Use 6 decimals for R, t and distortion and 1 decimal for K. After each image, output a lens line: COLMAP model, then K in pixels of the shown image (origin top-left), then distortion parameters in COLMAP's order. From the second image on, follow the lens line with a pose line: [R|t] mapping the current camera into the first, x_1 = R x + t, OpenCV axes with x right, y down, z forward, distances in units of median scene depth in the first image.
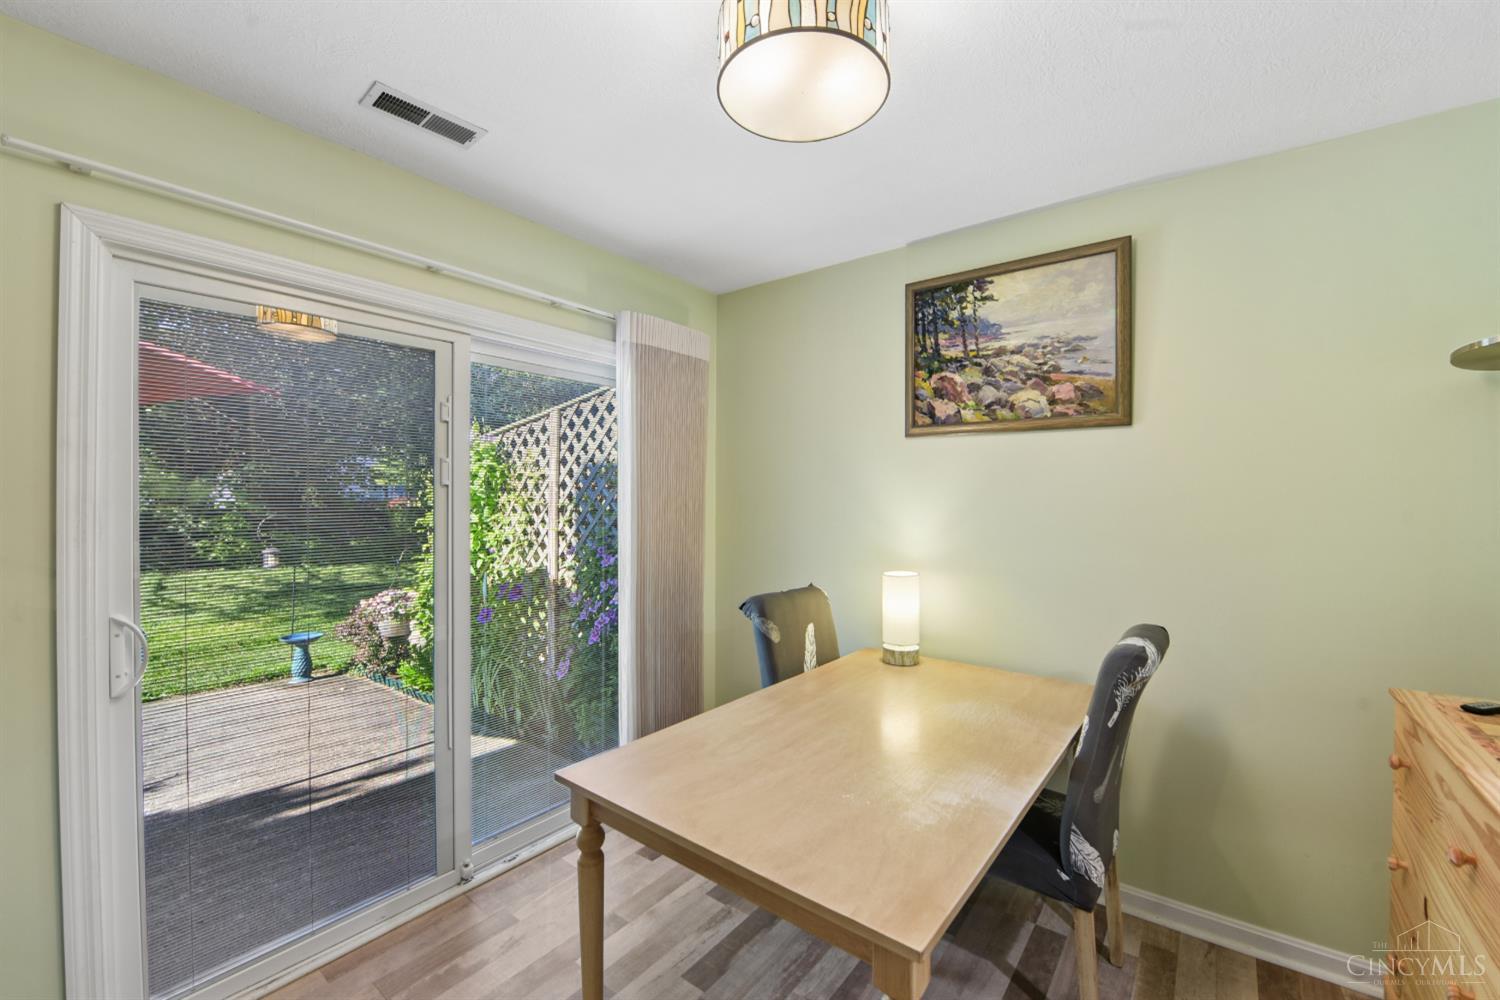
lens RADIAL K [[602.3, 0, 767.0], [0, 602.3, 498.6], [0, 0, 1]] dist [-0.016953, 0.000021]
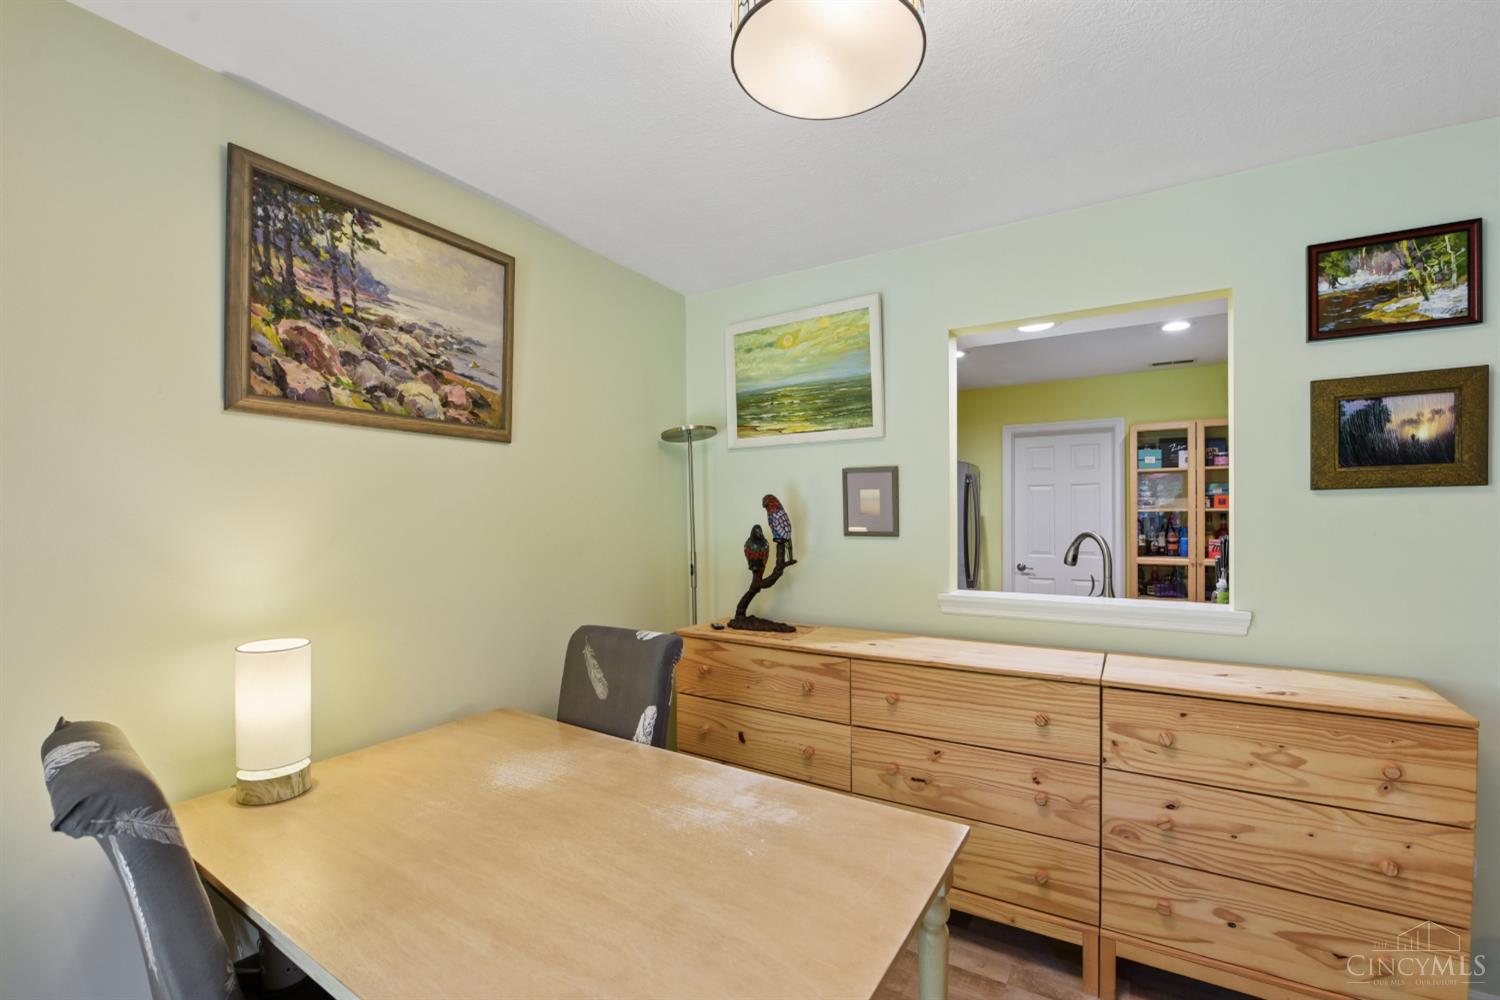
lens RADIAL K [[630.5, 0, 749.2], [0, 630.5, 524.3], [0, 0, 1]] dist [-0.026650, -0.000135]
pose [[-0.095787, -0.018287, 0.995234, -0.438144], [0.003915, 0.999817, 0.018748, -0.002597], [-0.995394, 0.005693, -0.095698, 0.614042]]
